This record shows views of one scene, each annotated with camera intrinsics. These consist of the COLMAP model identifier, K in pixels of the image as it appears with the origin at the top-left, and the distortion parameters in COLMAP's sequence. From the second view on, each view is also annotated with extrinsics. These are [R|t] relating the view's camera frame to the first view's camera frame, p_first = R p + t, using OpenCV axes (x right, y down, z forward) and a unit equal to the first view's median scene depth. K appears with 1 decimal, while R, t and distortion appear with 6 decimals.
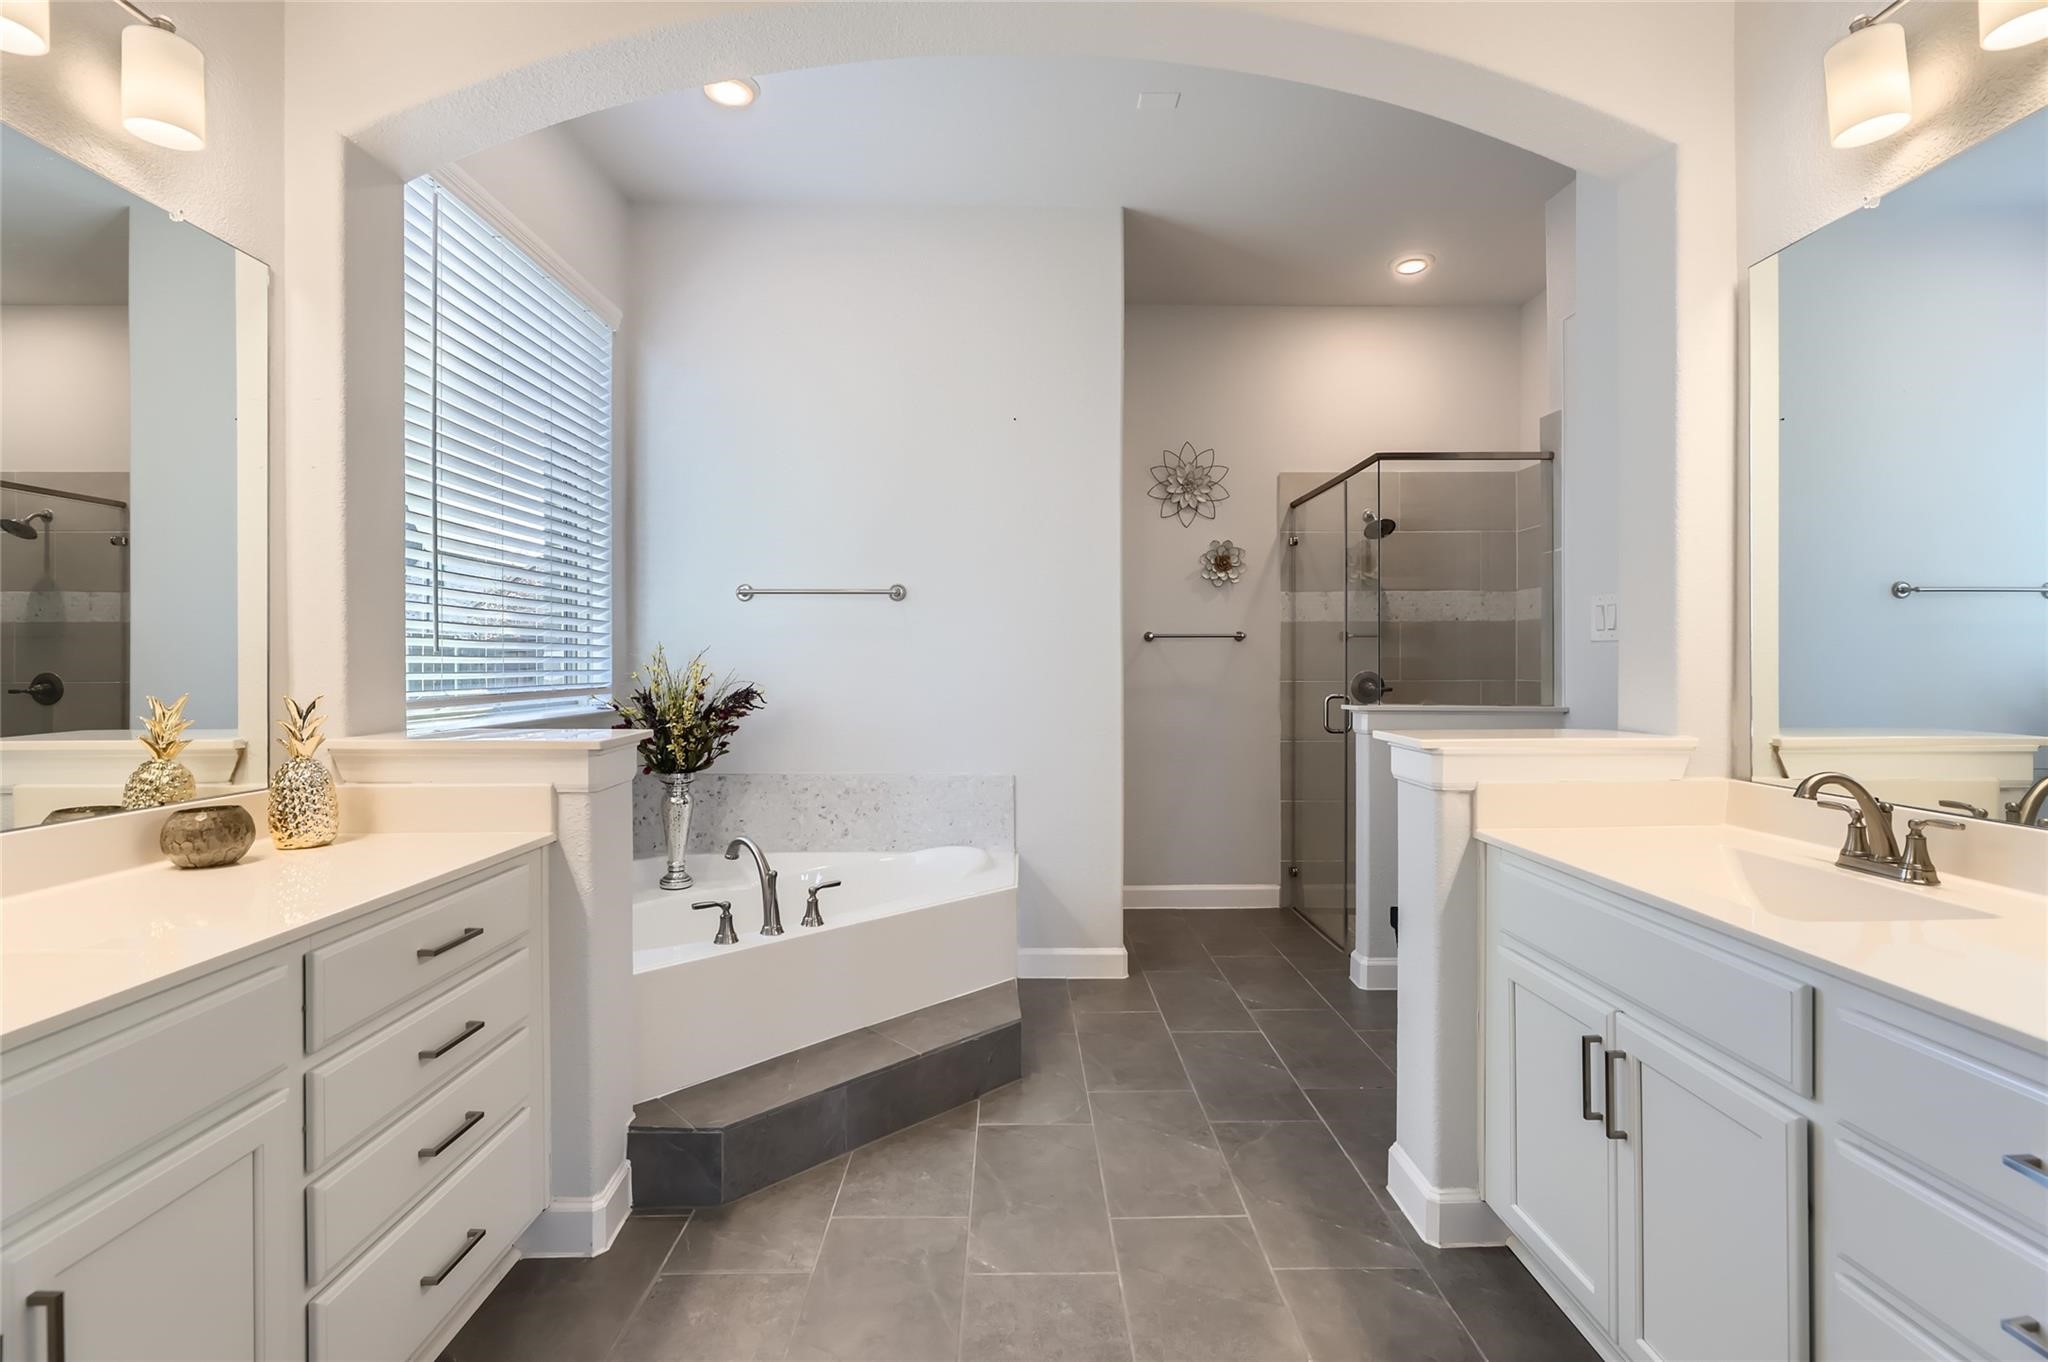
lens RADIAL K [[930.6, 0, 1024.0], [0, 930.6, 681.0], [0, 0, 1]] dist [-0.003376, -0.000396]
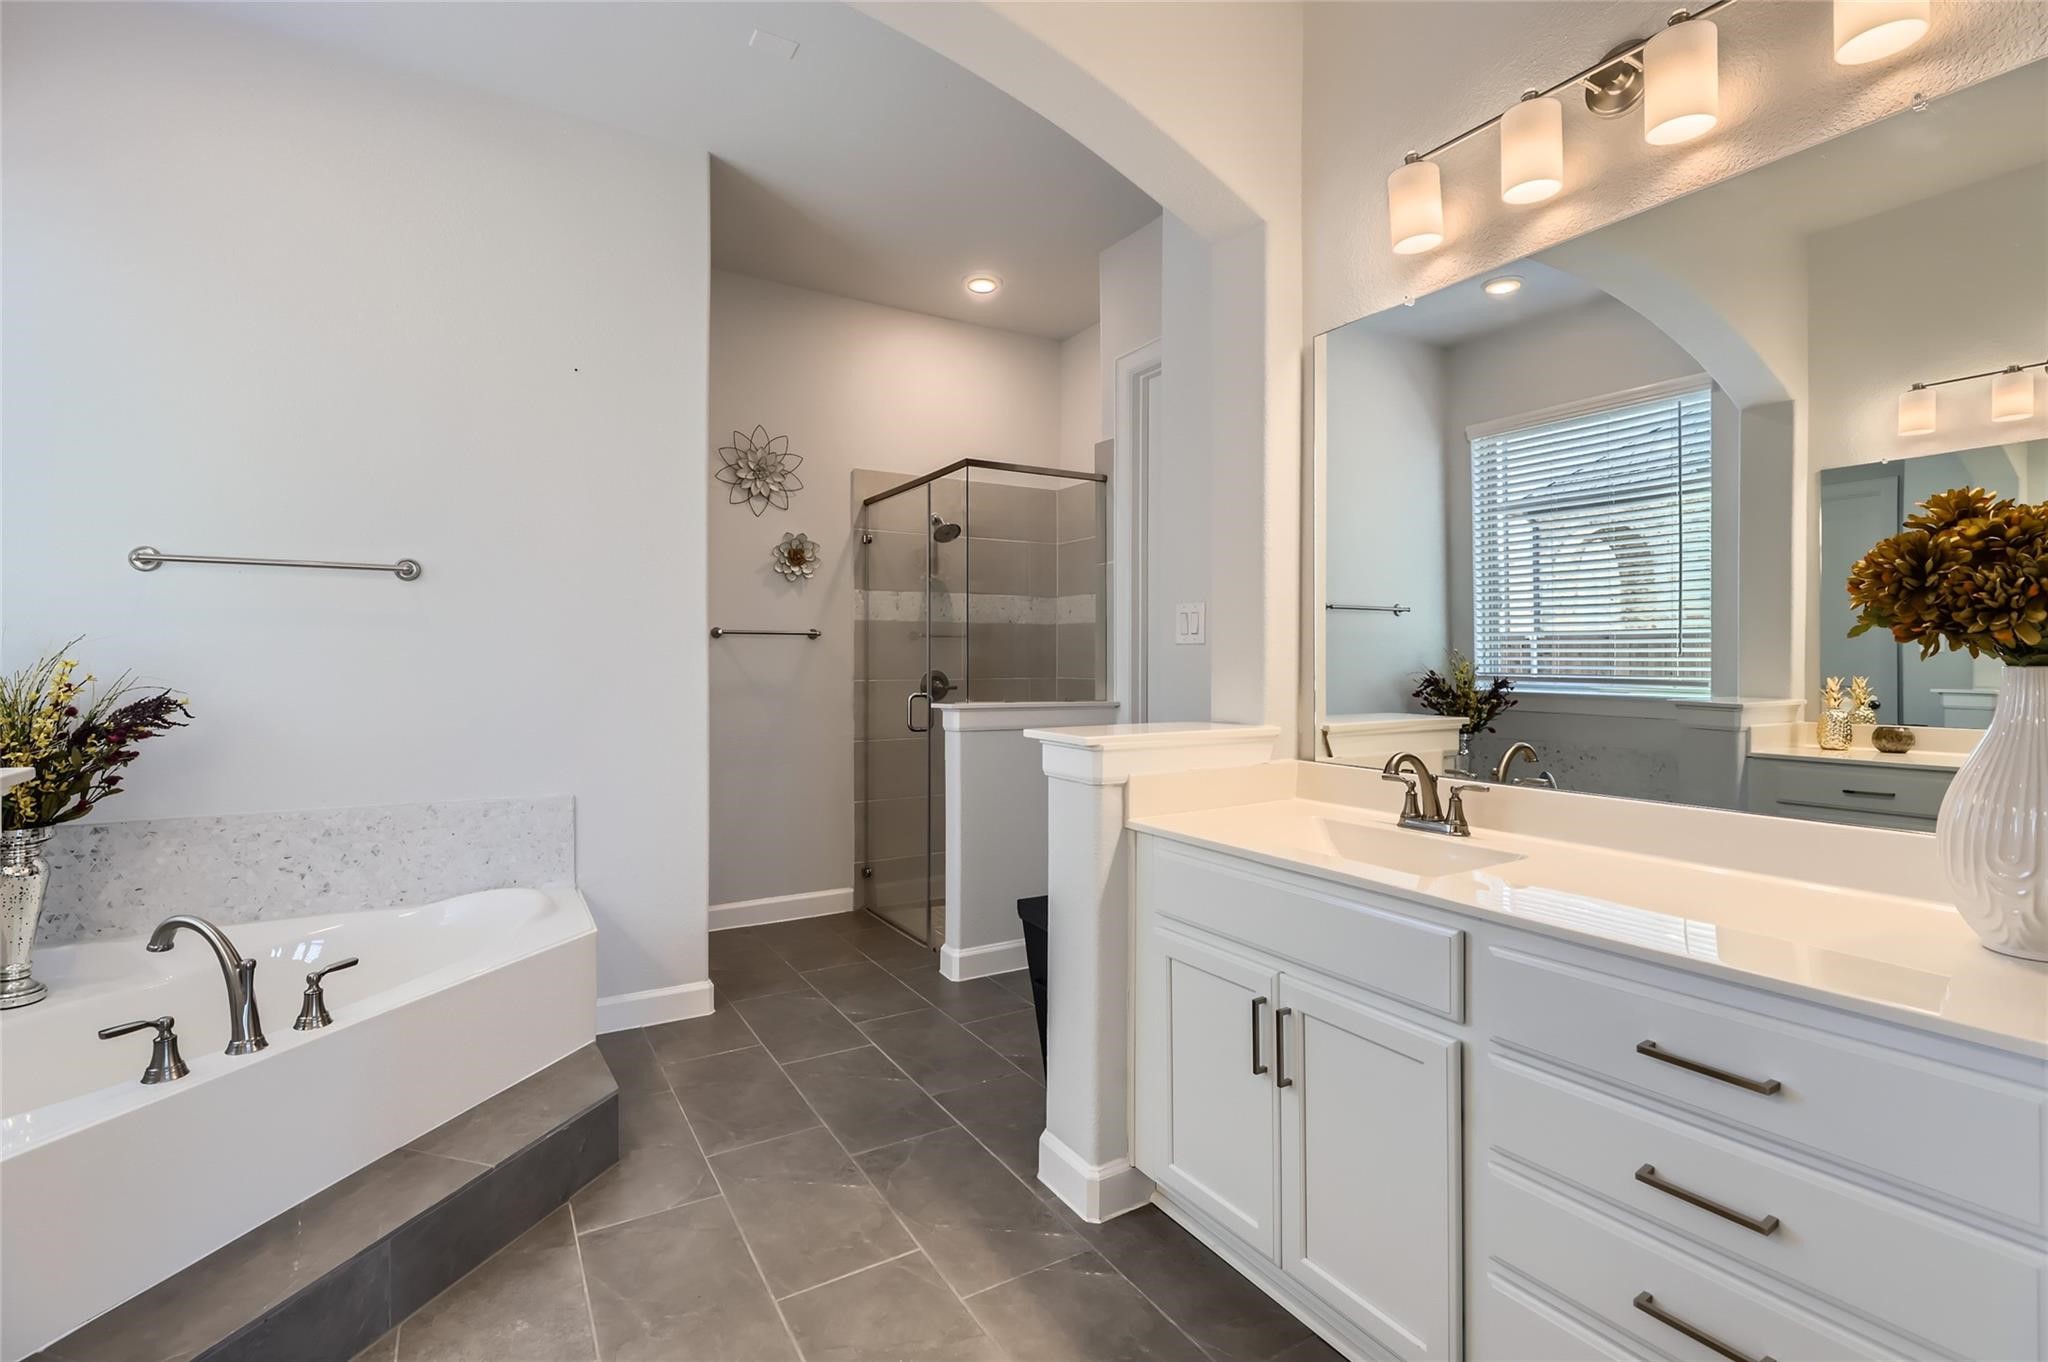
lens RADIAL K [[930.7, 0, 1023.5], [0, 930.7, 674.4], [0, 0, 1]] dist [-0.001881, -0.000346]
pose [[0.863990, -0.004347, 0.503489, -0.117419], [0.006812, 0.999972, -0.003054, -0.003297], [-0.503462, 0.006069, 0.863996, 0.105865]]
